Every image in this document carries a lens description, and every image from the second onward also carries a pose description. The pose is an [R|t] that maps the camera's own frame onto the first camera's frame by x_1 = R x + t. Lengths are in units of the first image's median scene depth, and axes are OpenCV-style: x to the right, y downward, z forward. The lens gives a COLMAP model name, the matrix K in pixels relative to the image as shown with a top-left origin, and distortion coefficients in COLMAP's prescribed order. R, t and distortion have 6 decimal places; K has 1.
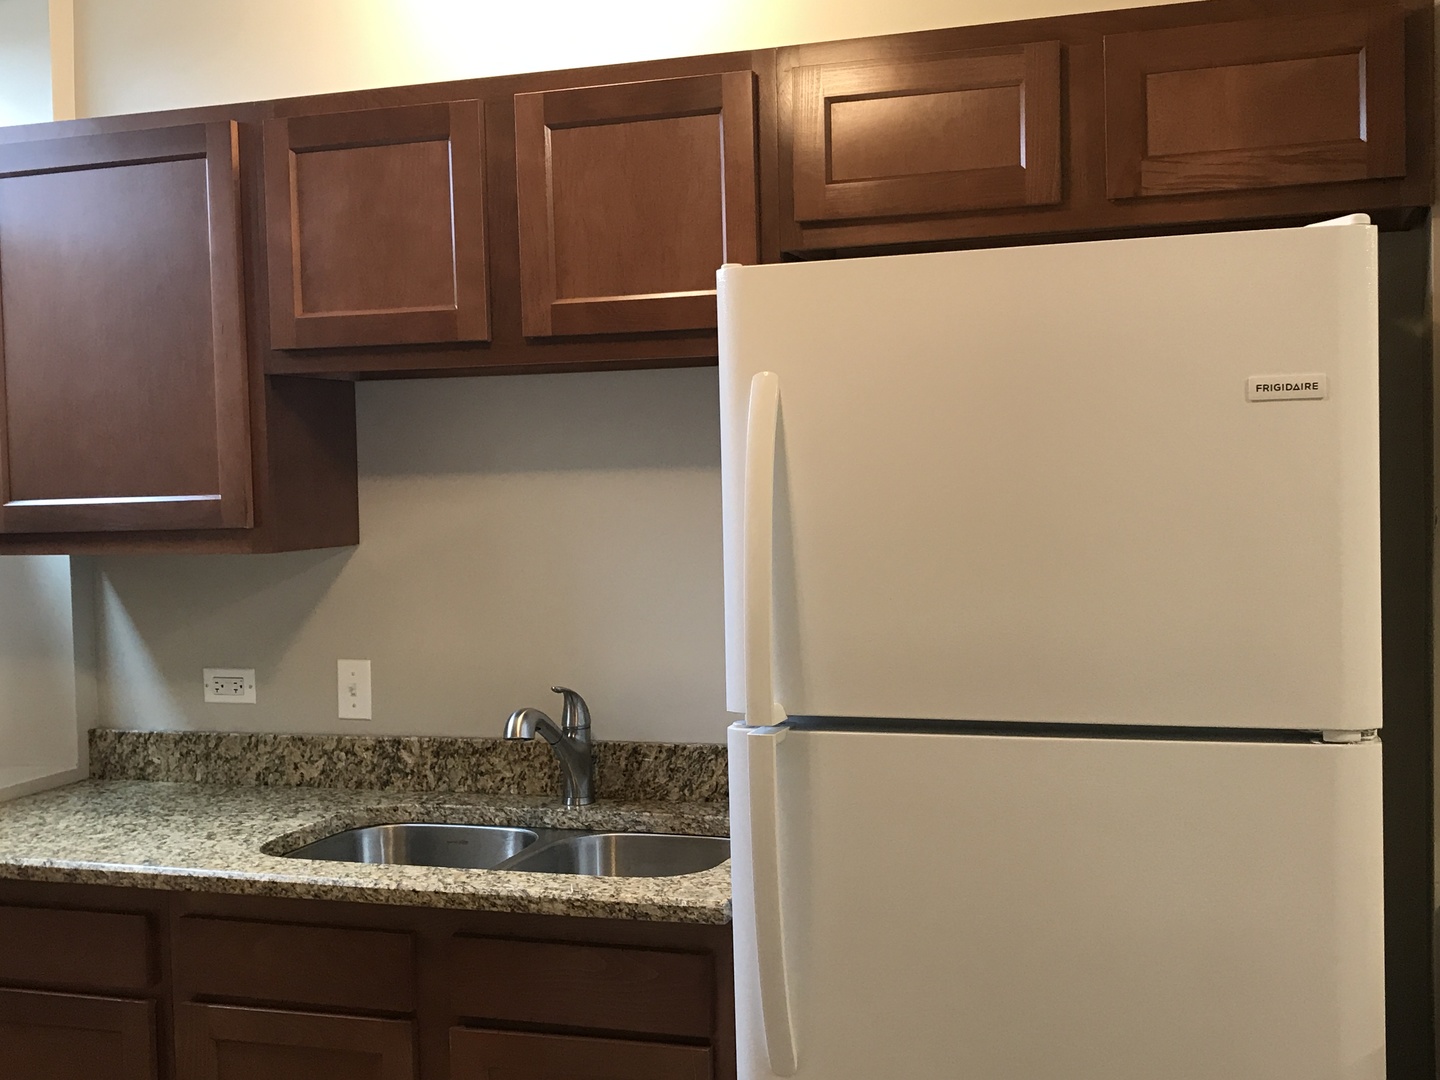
lens RADIAL K [[1503.5, 0, 720.3], [0, 1503.5, 537.1], [0, 0, 1]] dist [0.035901, 0.000000]
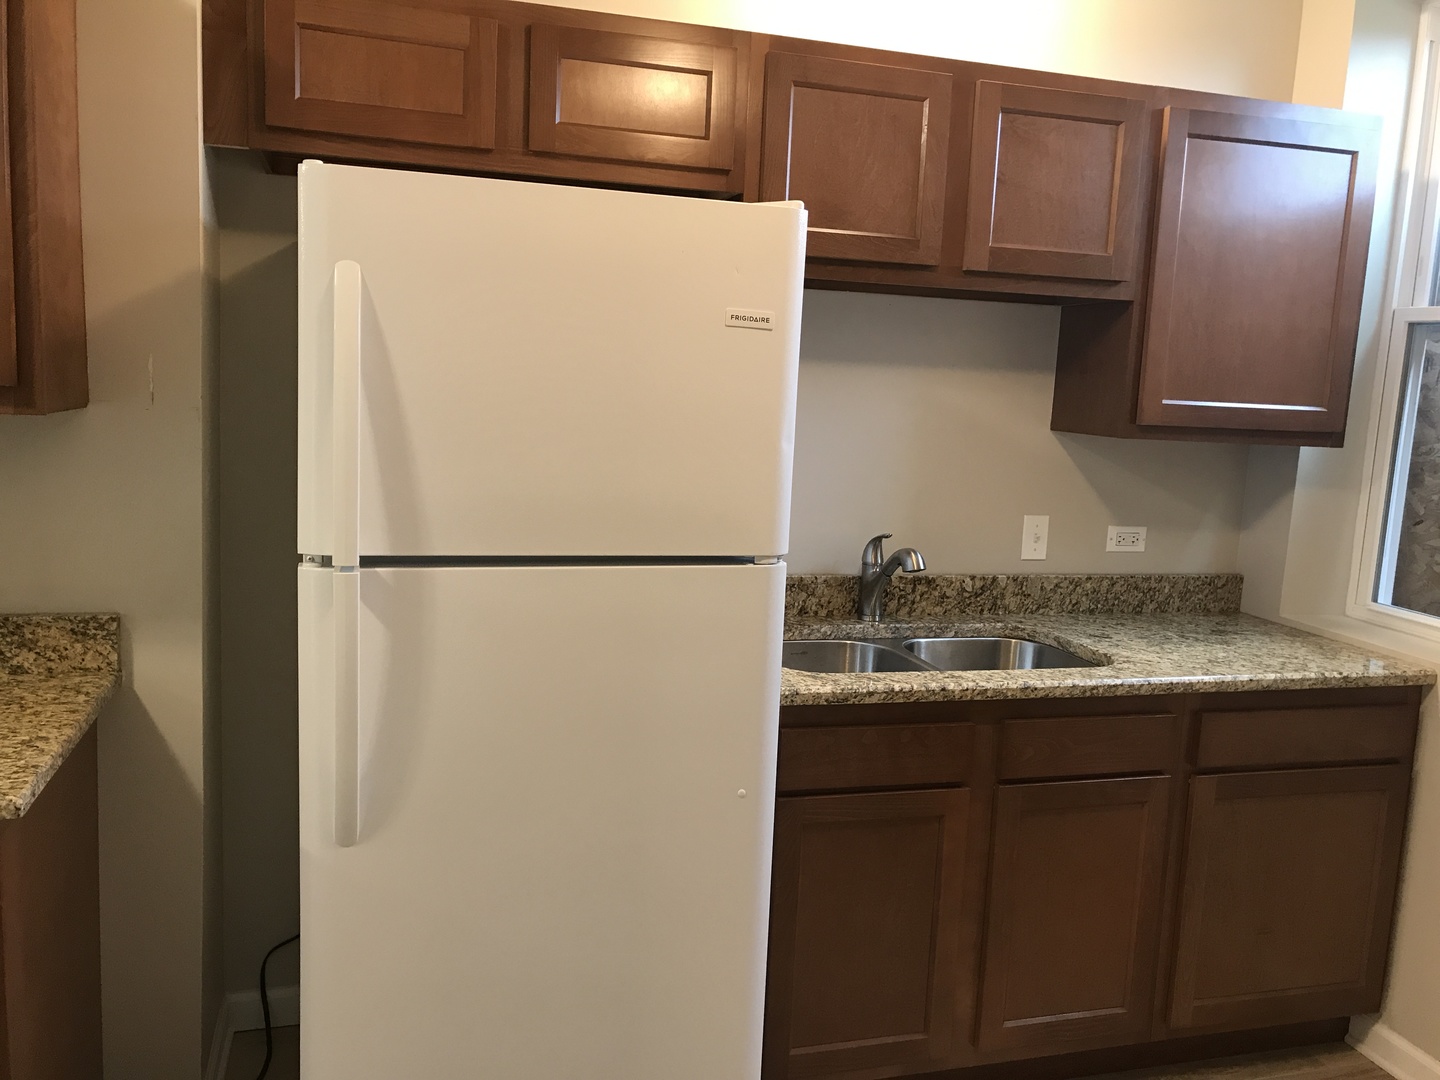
lens RADIAL K [[1166.3, 0, 719.5], [0, 1166.3, 546.0], [0, 0, 1]] dist [0.013269, -0.003381]
pose [[0.837685, -0.012978, 0.546000, -0.804133], [-0.050691, 0.993555, 0.101388, 0.012429], [-0.543797, -0.112609, 0.831628, 0.229052]]
